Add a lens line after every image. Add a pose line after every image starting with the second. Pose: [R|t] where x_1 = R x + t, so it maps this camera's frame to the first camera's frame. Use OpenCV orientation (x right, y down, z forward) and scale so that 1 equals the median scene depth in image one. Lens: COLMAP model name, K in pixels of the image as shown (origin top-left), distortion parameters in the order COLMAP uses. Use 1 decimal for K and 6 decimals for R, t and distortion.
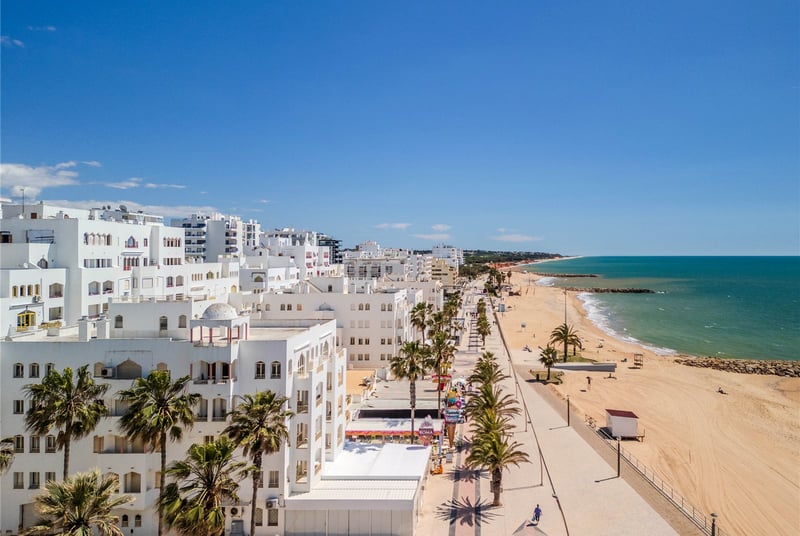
lens RADIAL K [[622.8, 0, 400.0], [0, 622.8, 268.0], [0, 0, 1]] dist [0.111963, -0.167293]
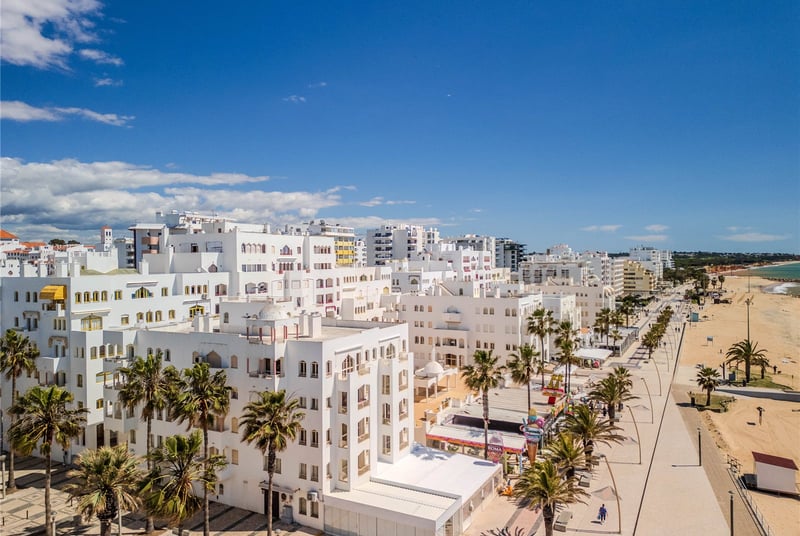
lens RADIAL K [[550.7, 0, 400.0], [0, 550.7, 268.0], [0, 0, 1]] dist [0.088025, -0.087482]
pose [[0.890040, -0.000553, -0.455882, 0.224724], [-0.001072, 0.999994, -0.003307, -0.003659], [0.455881, 0.003433, 0.890034, 0.149278]]
